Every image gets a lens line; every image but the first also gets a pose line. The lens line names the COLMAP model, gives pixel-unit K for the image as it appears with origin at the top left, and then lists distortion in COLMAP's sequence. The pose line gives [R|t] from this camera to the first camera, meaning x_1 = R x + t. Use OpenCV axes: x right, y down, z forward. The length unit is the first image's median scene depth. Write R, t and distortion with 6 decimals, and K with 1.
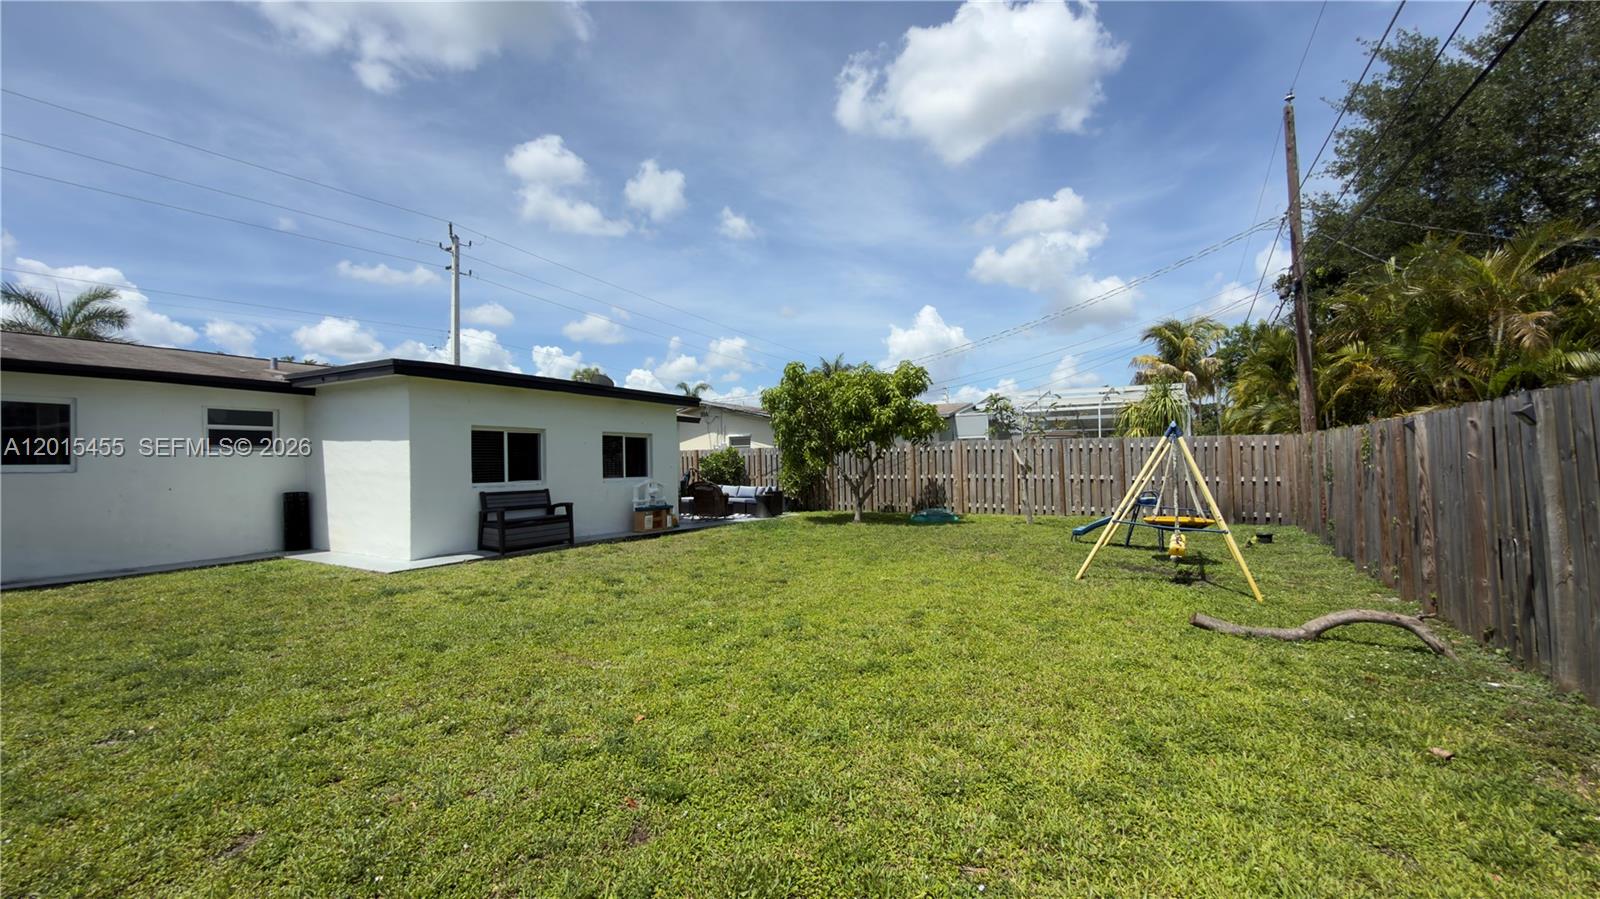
lens RADIAL K [[634.7, 0, 800.0], [0, 634.7, 449.5], [0, 0, 1]] dist [-0.001308, -0.000181]
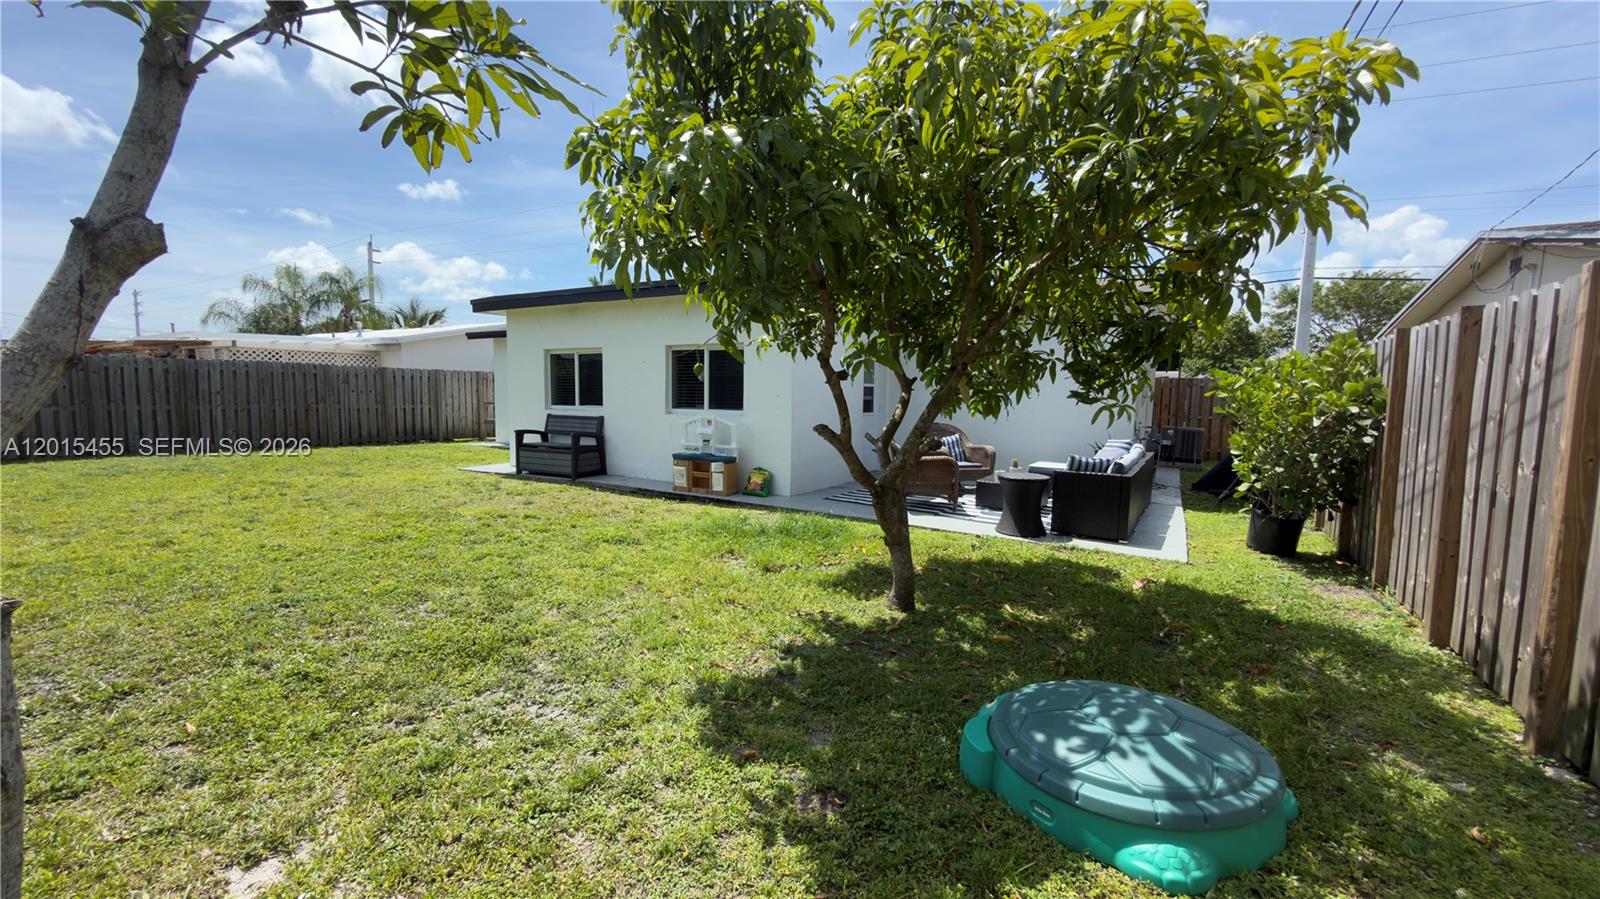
lens RADIAL K [[634.7, 0, 800.0], [0, 634.7, 449.5], [0, 0, 1]] dist [-0.001308, -0.000181]
pose [[0.014820, 0.109853, -0.993837, 0.421812], [0.013117, 0.993840, 0.110049, 0.012242], [0.999804, -0.014667, 0.013288, 1.086951]]
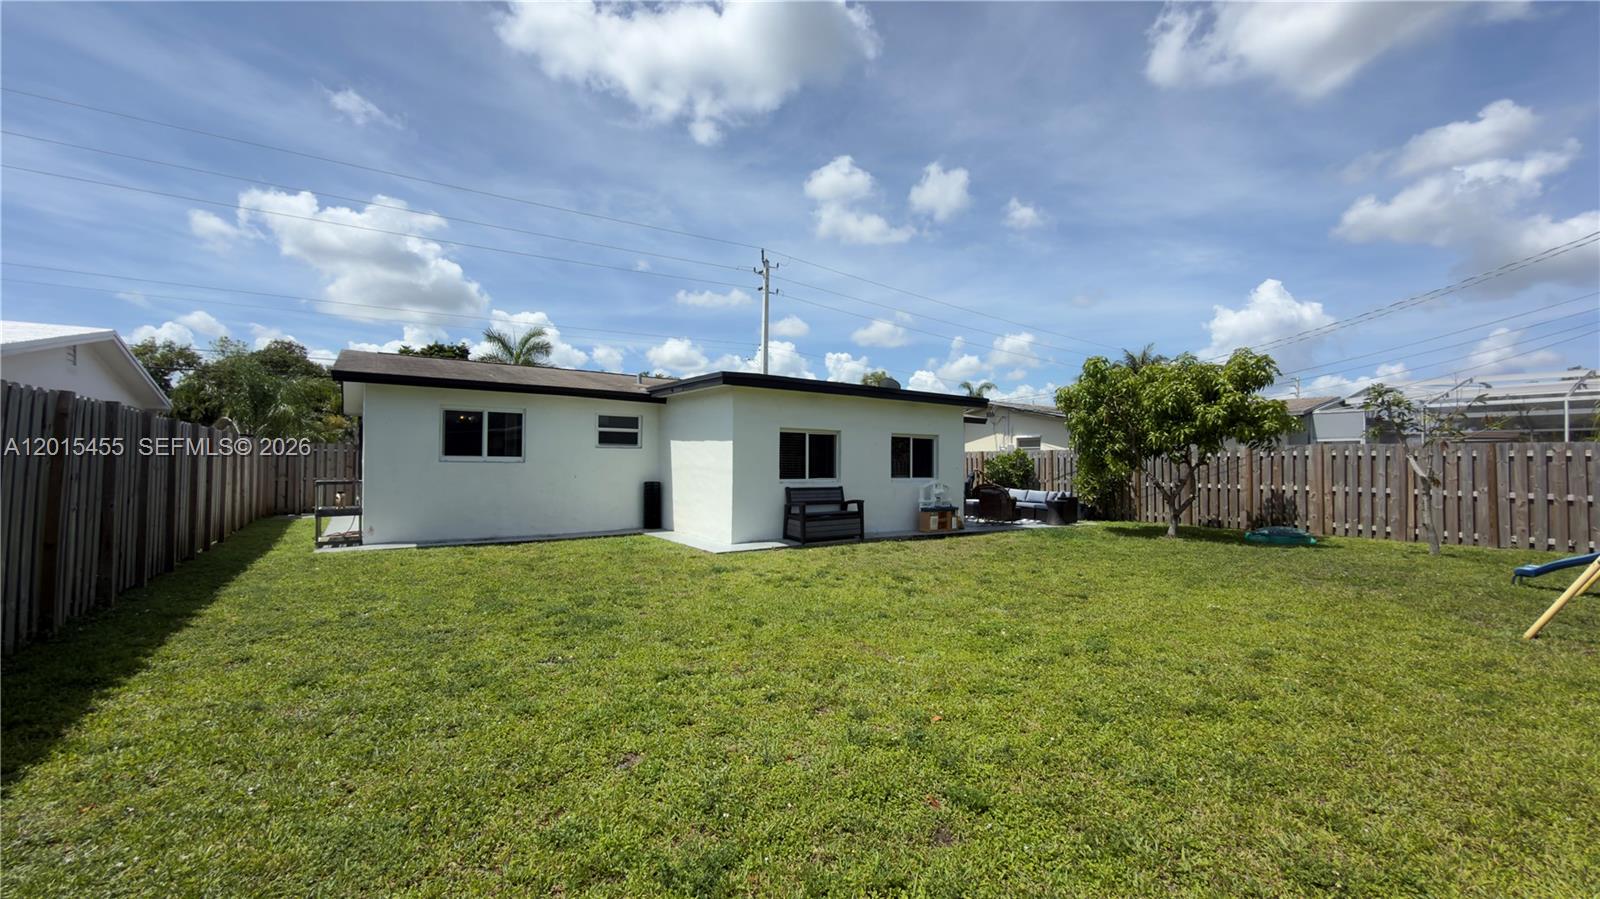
lens RADIAL K [[634.7, 0, 800.0], [0, 634.7, 449.5], [0, 0, 1]] dist [-0.001308, -0.000181]
pose [[0.907946, 0.011667, -0.418925, -0.011380], [-0.011822, 0.999928, 0.002225, -0.001651], [0.418920, 0.002933, 0.908018, -0.003313]]
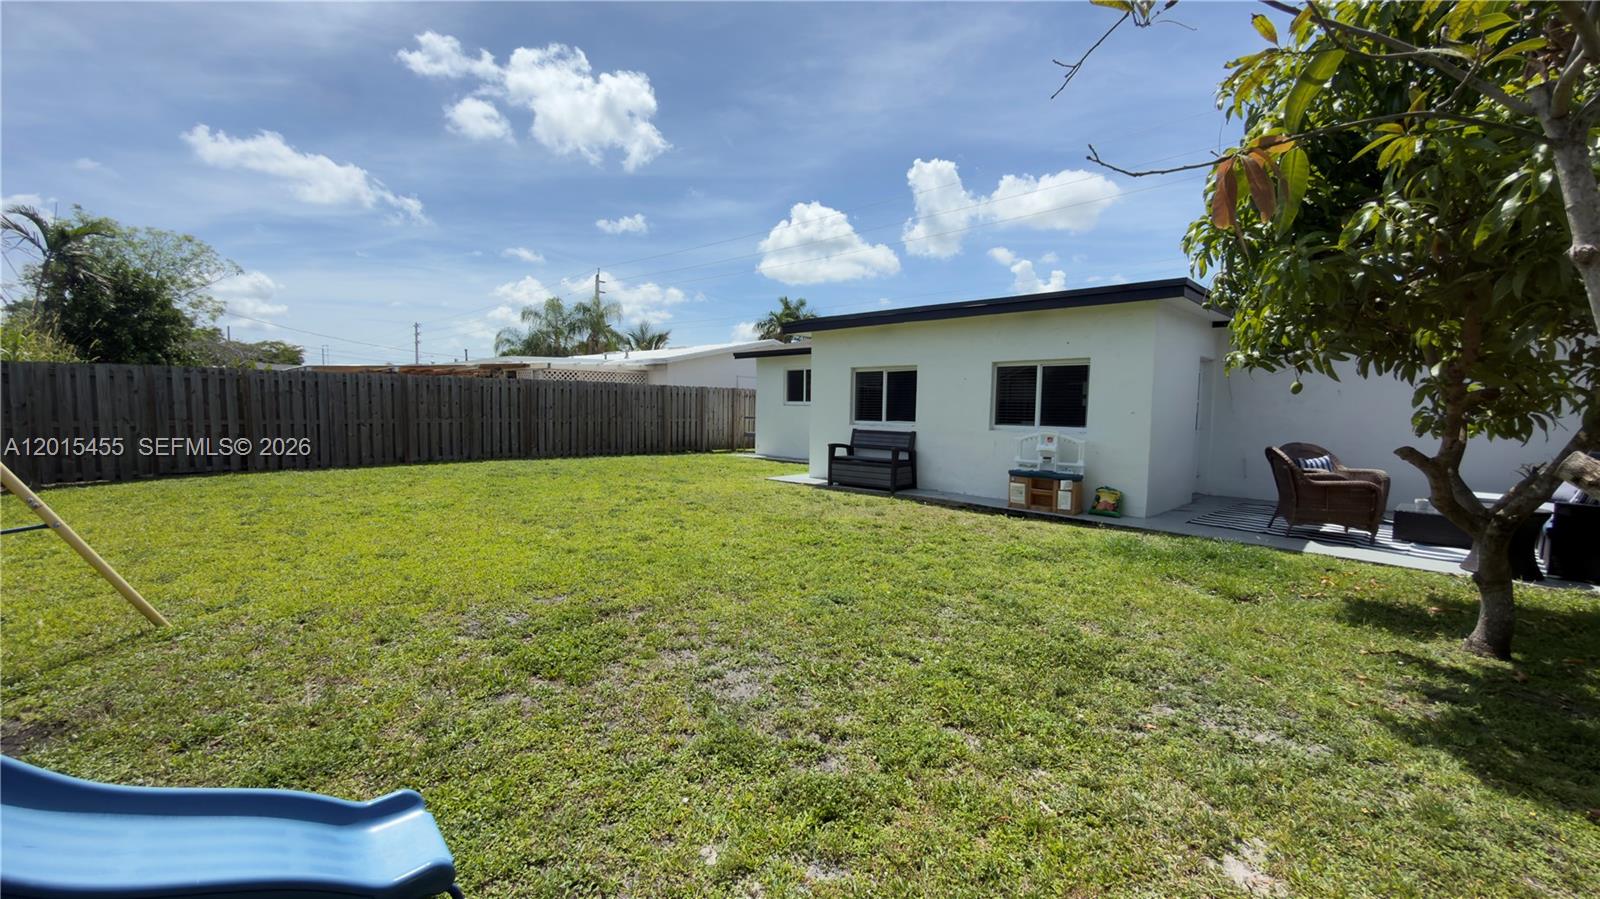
lens RADIAL K [[634.7, 0, 800.0], [0, 634.7, 449.5], [0, 0, 1]] dist [-0.001308, -0.000181]
pose [[-0.224719, 0.085894, -0.970630, 0.450447], [0.016597, 0.996300, 0.084323, 0.006924], [0.974282, 0.002839, -0.225313, 0.898952]]
